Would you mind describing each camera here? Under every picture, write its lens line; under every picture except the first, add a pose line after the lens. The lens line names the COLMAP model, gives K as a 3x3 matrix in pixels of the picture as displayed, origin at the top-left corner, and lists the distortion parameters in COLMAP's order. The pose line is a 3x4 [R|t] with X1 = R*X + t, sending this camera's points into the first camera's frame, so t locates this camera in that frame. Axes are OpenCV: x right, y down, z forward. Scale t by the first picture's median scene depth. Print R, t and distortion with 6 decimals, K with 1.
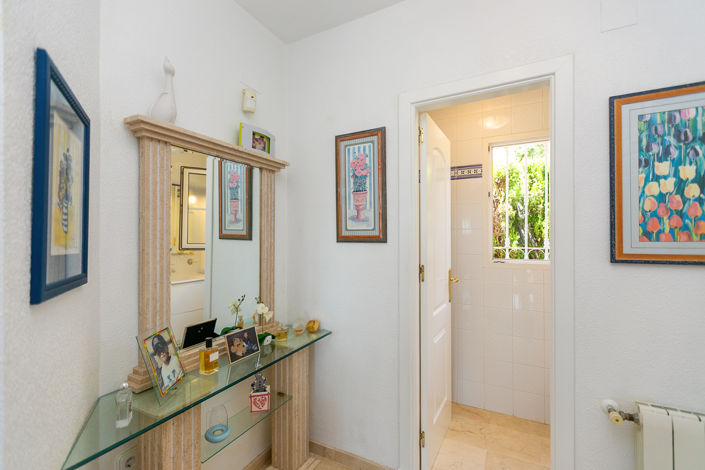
lens RADIAL K [[313.8, 0, 352.5], [0, 313.8, 235.0], [0, 0, 1]] dist [-0.000956, -0.000665]
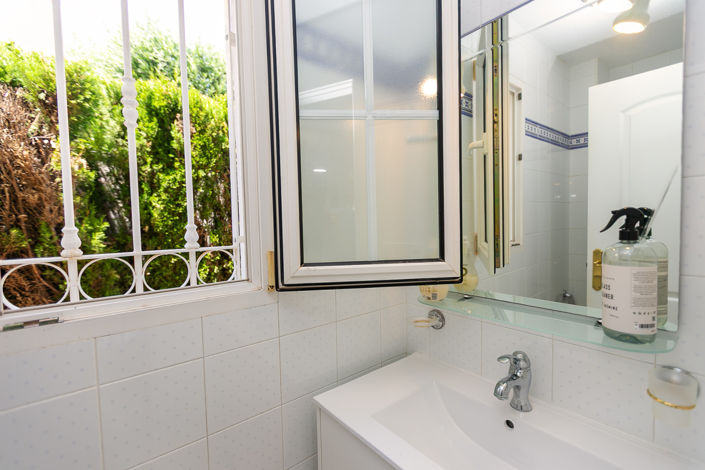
lens RADIAL K [[313.8, 0, 352.5], [0, 313.8, 235.0], [0, 0, 1]] dist [-0.000956, -0.000665]
pose [[0.393451, -0.050971, 0.917931, 0.344611], [0.014549, 0.998682, 0.049218, 0.007137], [-0.919230, -0.006010, 0.393674, 0.674041]]
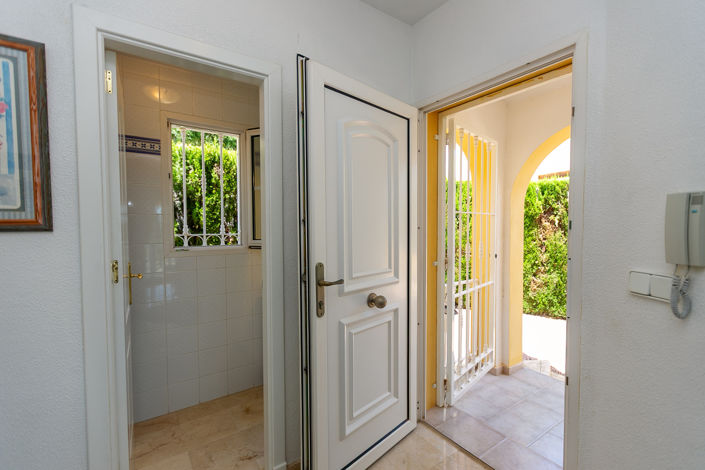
lens RADIAL K [[313.8, 0, 352.5], [0, 313.8, 235.0], [0, 0, 1]] dist [-0.000956, -0.000665]
pose [[0.453350, -0.031403, 0.890779, -0.135258], [-0.002851, 0.999323, 0.036680, 0.005252], [-0.891328, -0.019169, 0.452954, 0.126707]]
